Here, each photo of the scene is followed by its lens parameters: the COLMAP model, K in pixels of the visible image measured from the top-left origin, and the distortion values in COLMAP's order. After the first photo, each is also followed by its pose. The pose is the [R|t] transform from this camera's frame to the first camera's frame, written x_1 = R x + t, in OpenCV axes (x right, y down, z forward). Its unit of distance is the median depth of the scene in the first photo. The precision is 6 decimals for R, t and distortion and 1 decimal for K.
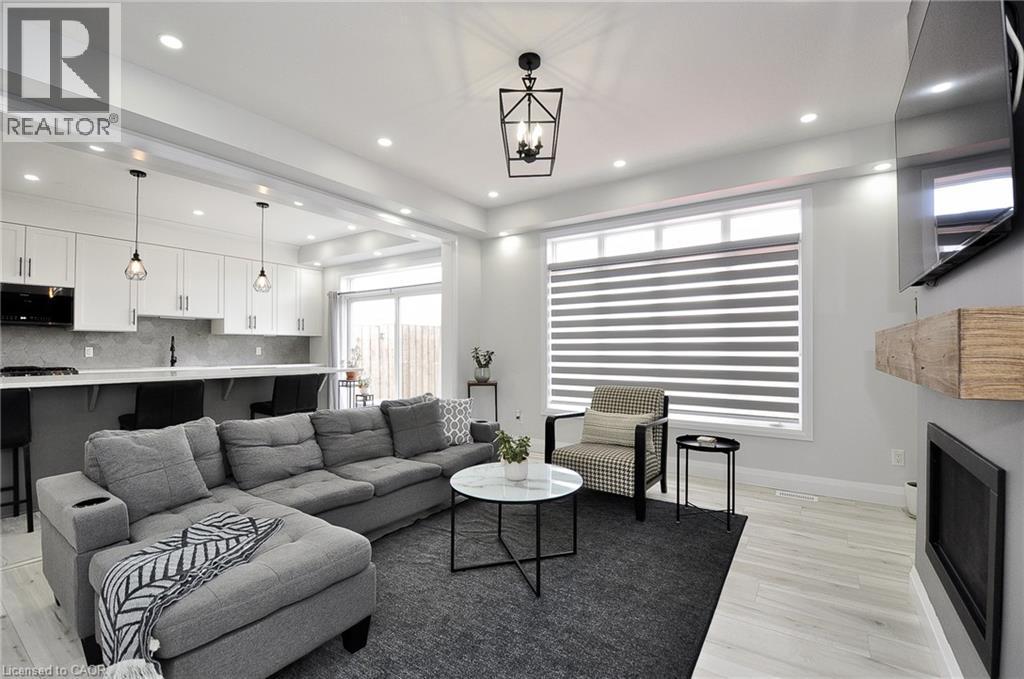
lens RADIAL K [[444.2, 0, 512.4], [0, 444.2, 342.8], [0, 0, 1]] dist [0.006134, -0.013894]
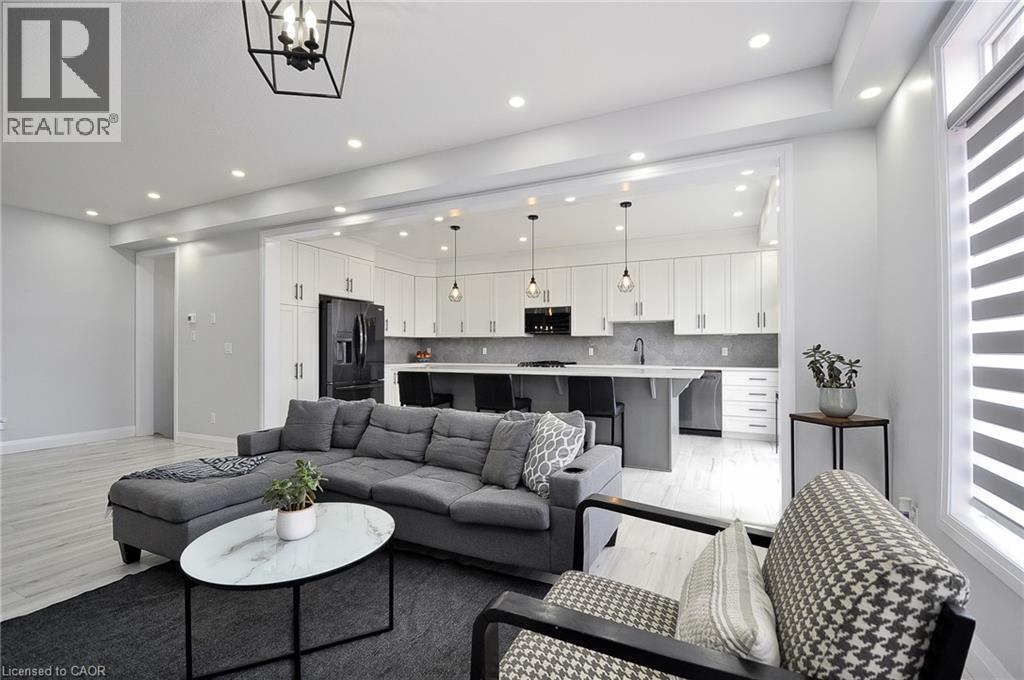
lens RADIAL K [[444.2, 0, 524.4], [0, 444.2, 342.0], [0, 0, 1]] dist [0.006134, -0.013894]
pose [[0.177735, -0.016266, -0.983944, 0.323591], [0.014385, 0.999800, -0.013929, 0.006773], [0.983973, -0.011678, 0.177934, 0.516836]]
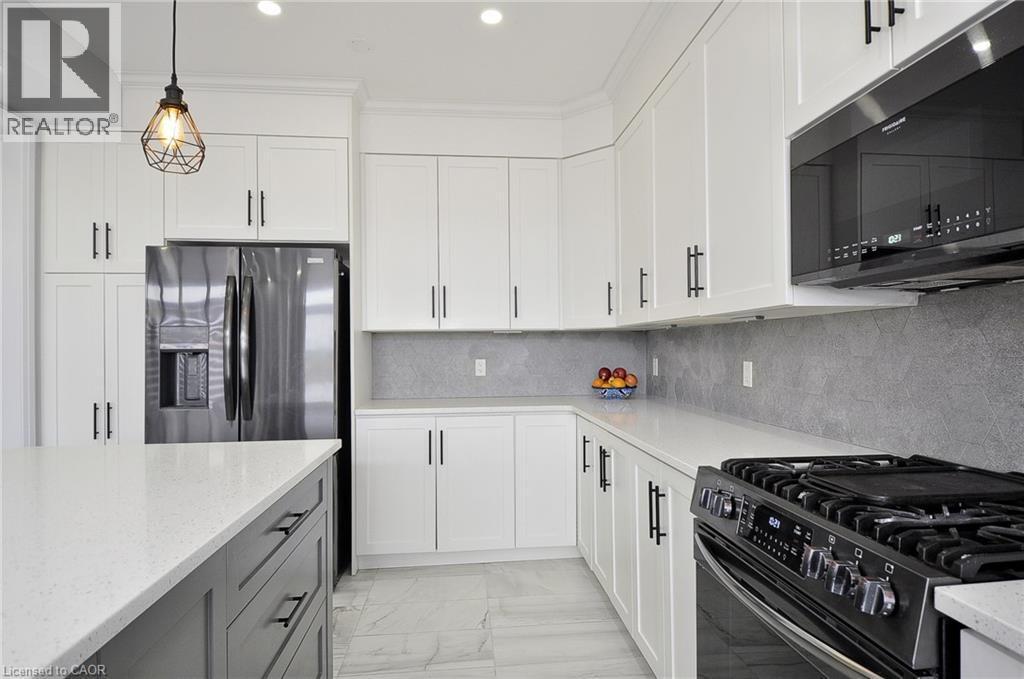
lens RADIAL K [[560.2, 0, 519.1], [0, 560.2, 344.9], [0, 0, 1]] dist [0.001992, 0.000300]
pose [[-0.763363, 0.003342, -0.645961, -0.655563], [0.020326, 0.999616, -0.018849, -0.005064], [0.645650, -0.027519, -0.763137, 0.868658]]
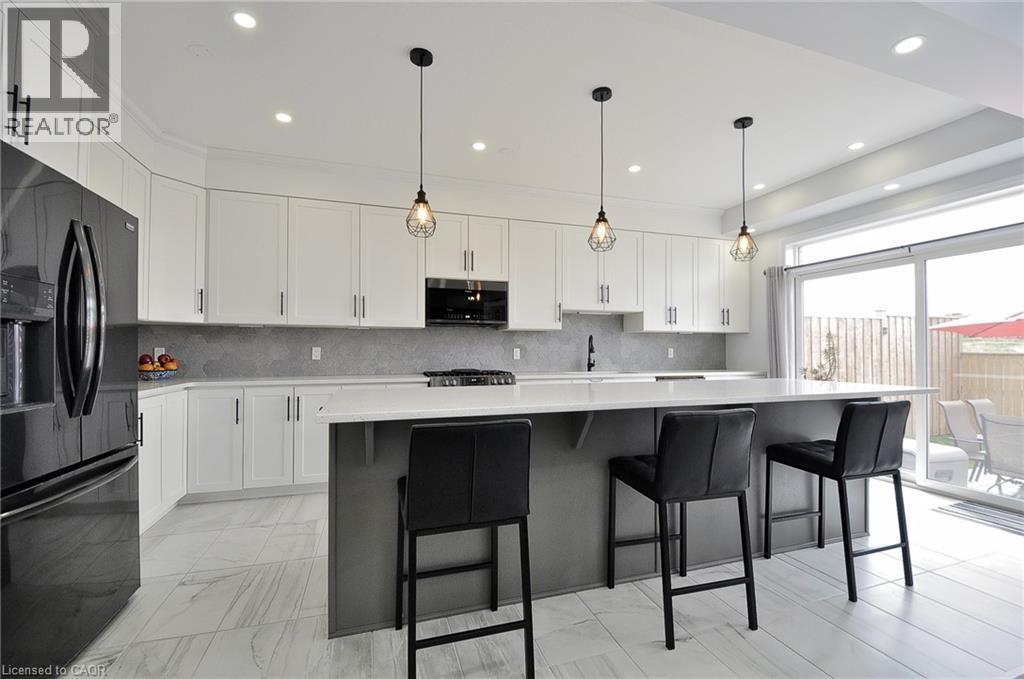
lens RADIAL K [[444.2, 0, 519.5], [0, 444.2, 346.5], [0, 0, 1]] dist [0.006134, -0.013894]
pose [[0.795895, -0.005481, -0.605410, -0.377332], [0.008490, 0.999962, 0.002109, 0.003477], [0.605375, -0.006818, 0.795911, 0.263323]]
